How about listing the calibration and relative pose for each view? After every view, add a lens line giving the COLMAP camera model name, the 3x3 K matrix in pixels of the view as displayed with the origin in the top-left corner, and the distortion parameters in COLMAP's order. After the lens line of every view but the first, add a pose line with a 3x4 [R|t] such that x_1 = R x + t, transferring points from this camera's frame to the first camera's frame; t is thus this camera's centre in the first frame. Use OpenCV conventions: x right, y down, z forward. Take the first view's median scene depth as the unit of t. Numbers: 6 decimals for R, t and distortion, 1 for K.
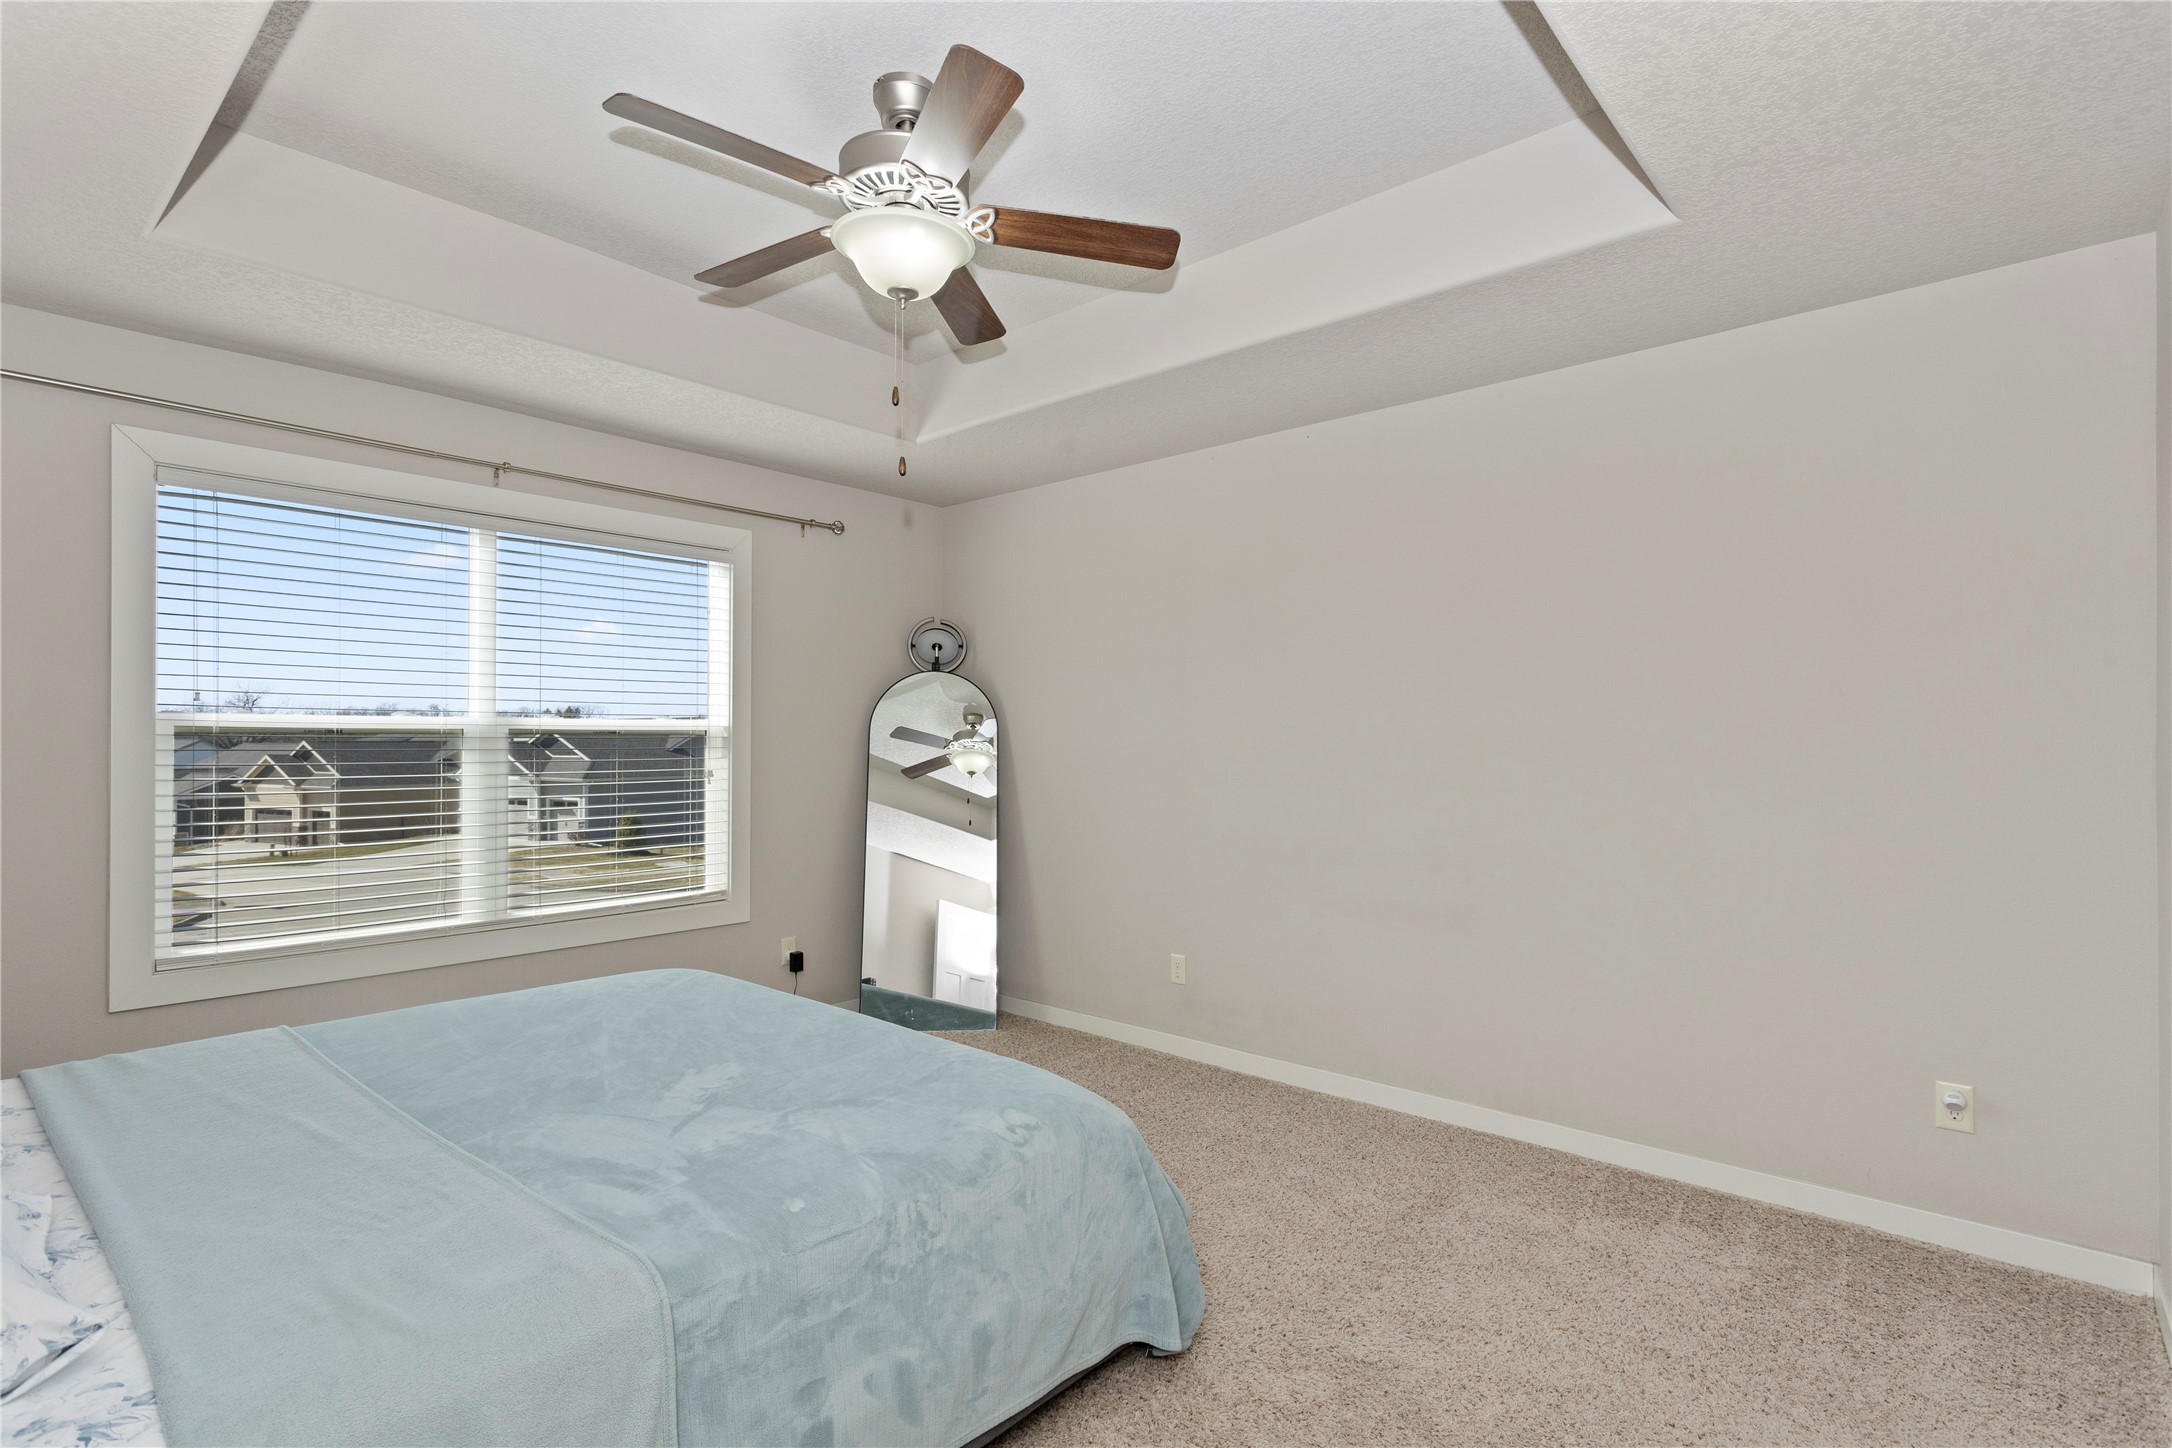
lens RADIAL K [[1049.5, 0, 1077.1], [0, 1049.5, 728.1], [0, 0, 1]] dist [0.003438, 0.000013]
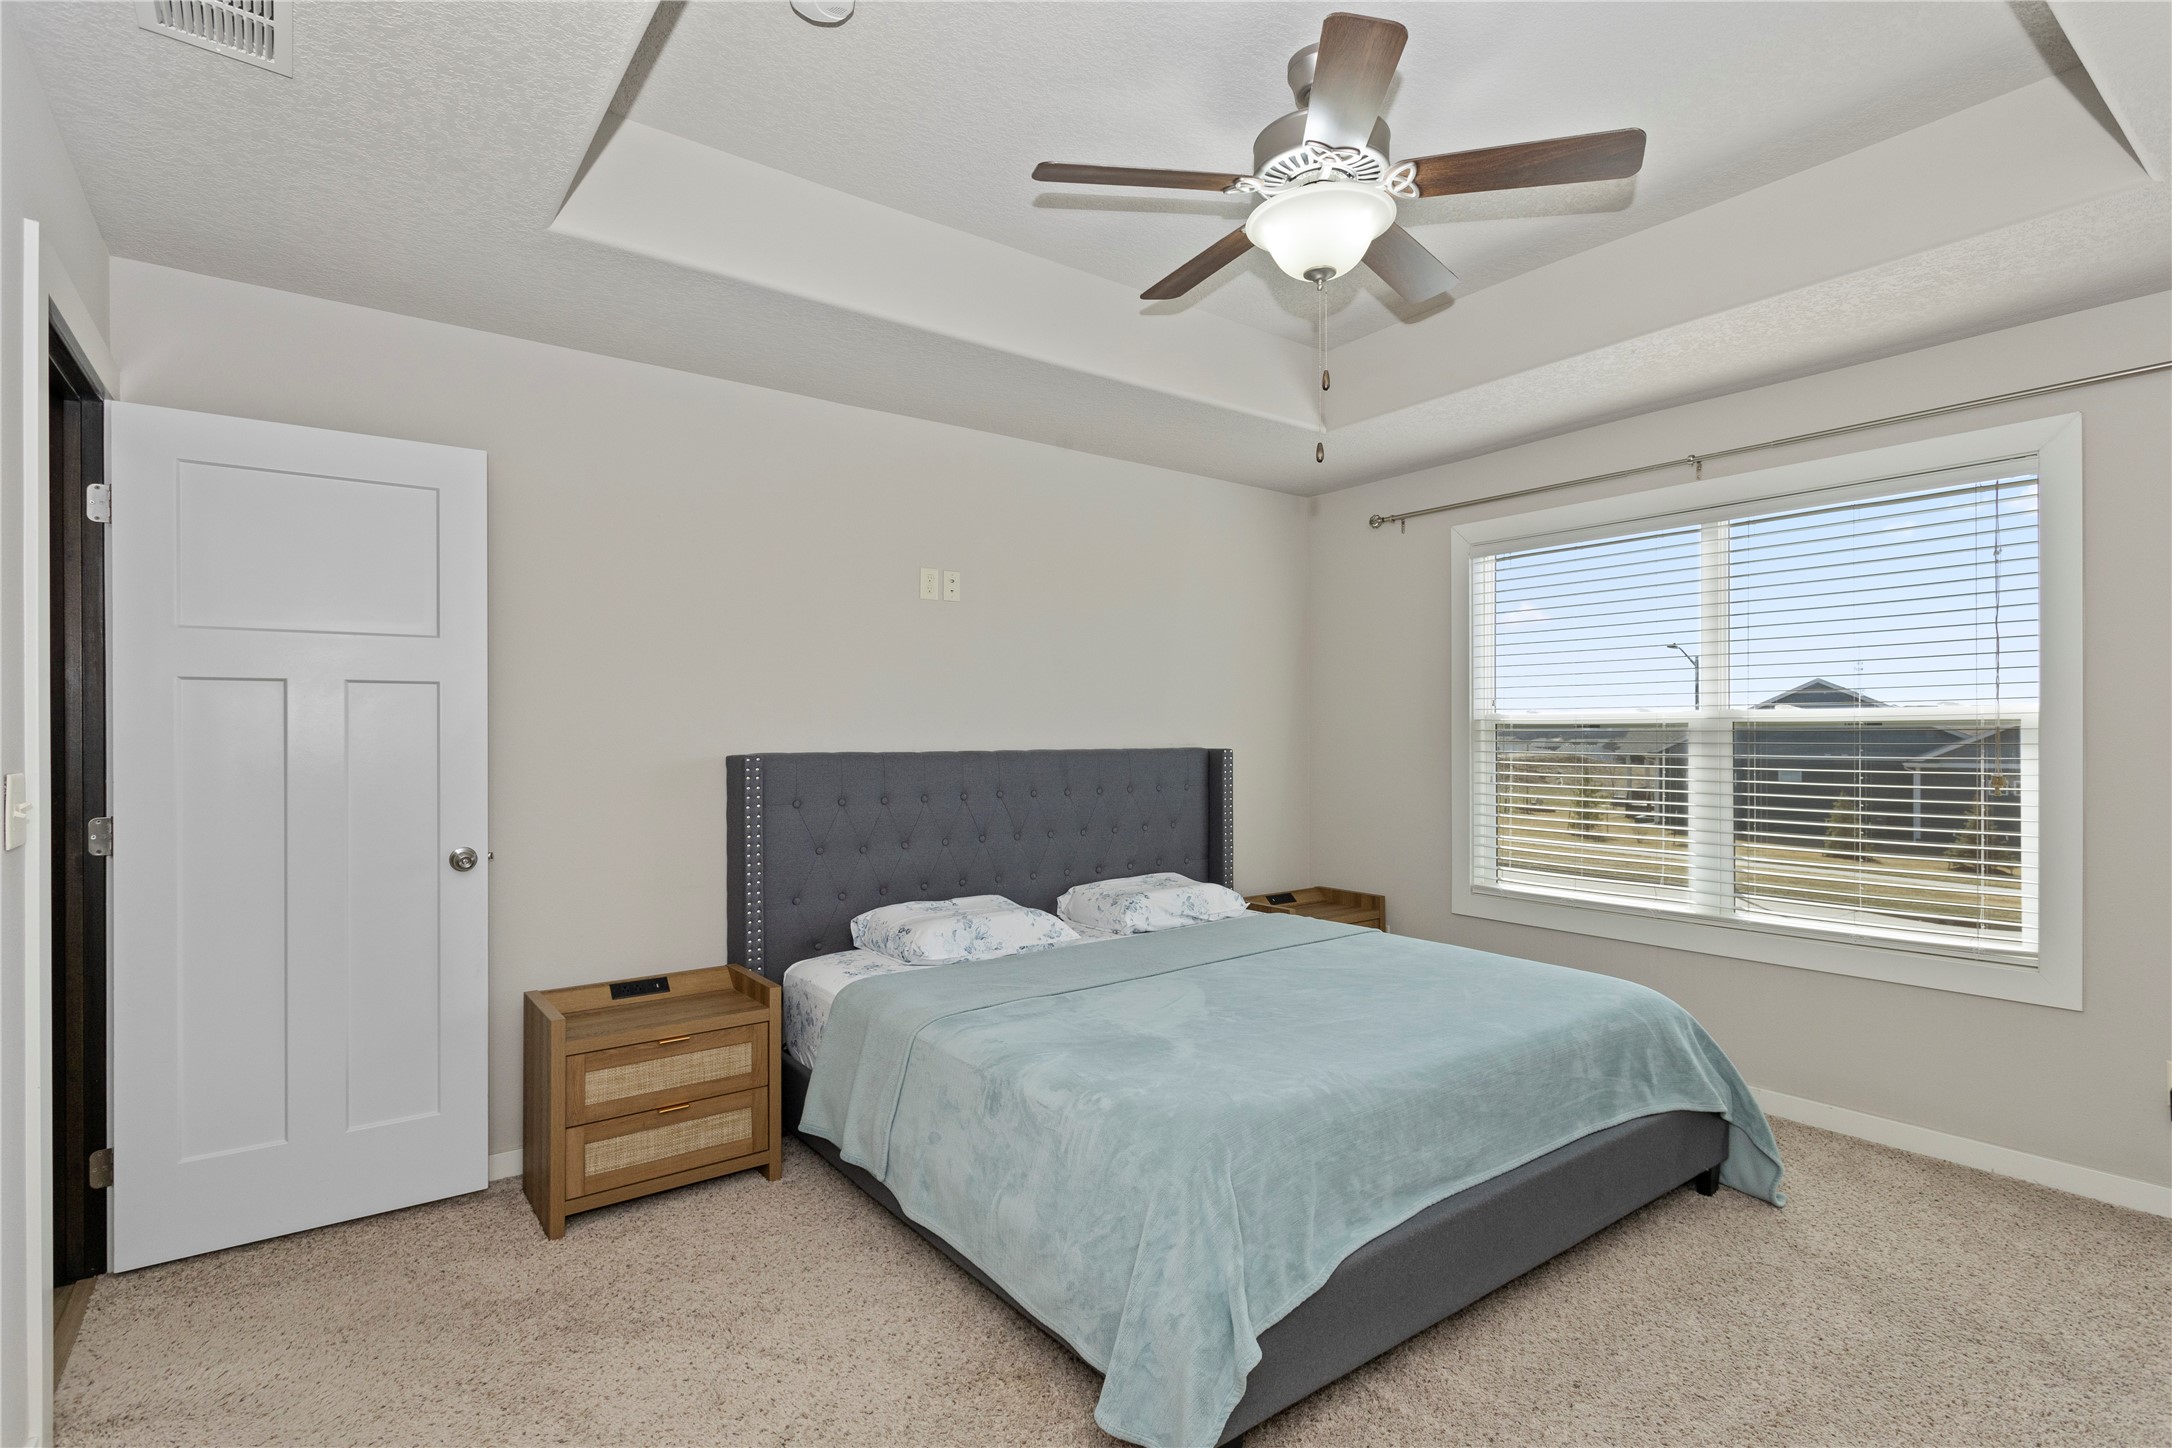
lens RADIAL K [[1049.5, 0, 1076.8], [0, 1049.5, 734.9], [0, 0, 1]] dist [0.003438, 0.000013]
pose [[-0.183521, -0.000879, -0.983015, 0.529990], [0.014081, 0.999895, -0.003523, 0.007466], [0.982915, -0.014489, -0.183490, 0.592289]]
